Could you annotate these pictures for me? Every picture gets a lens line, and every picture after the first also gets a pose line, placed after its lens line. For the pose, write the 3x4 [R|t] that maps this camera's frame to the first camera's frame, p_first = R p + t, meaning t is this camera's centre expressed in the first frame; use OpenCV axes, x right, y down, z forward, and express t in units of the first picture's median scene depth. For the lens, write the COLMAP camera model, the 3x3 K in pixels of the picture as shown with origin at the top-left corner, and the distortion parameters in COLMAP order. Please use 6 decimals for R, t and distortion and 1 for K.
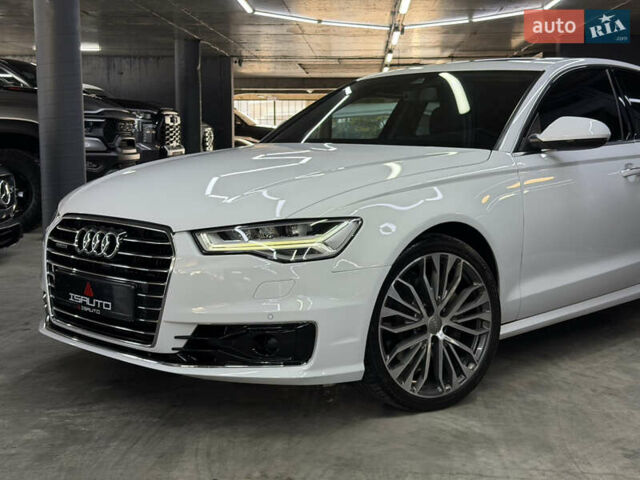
lens RADIAL K [[894.4, 0, 320.0], [0, 894.4, 240.0], [0, 0, 1]] dist [0.137656, -0.084221]
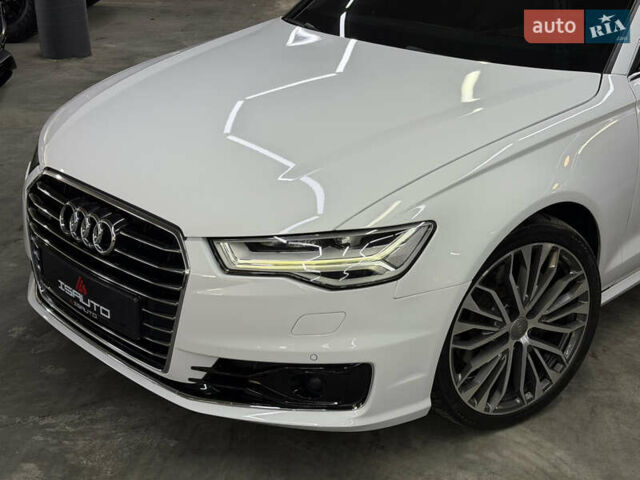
lens RADIAL K [[894.4, 0, 320.0], [0, 894.4, 240.0], [0, 0, 1]] dist [0.137656, -0.084221]
pose [[0.999682, 0.010224, -0.023059, -0.030242], [-0.003209, 0.958298, 0.285751, -0.212620], [0.025019, -0.285586, 0.958026, 0.264832]]
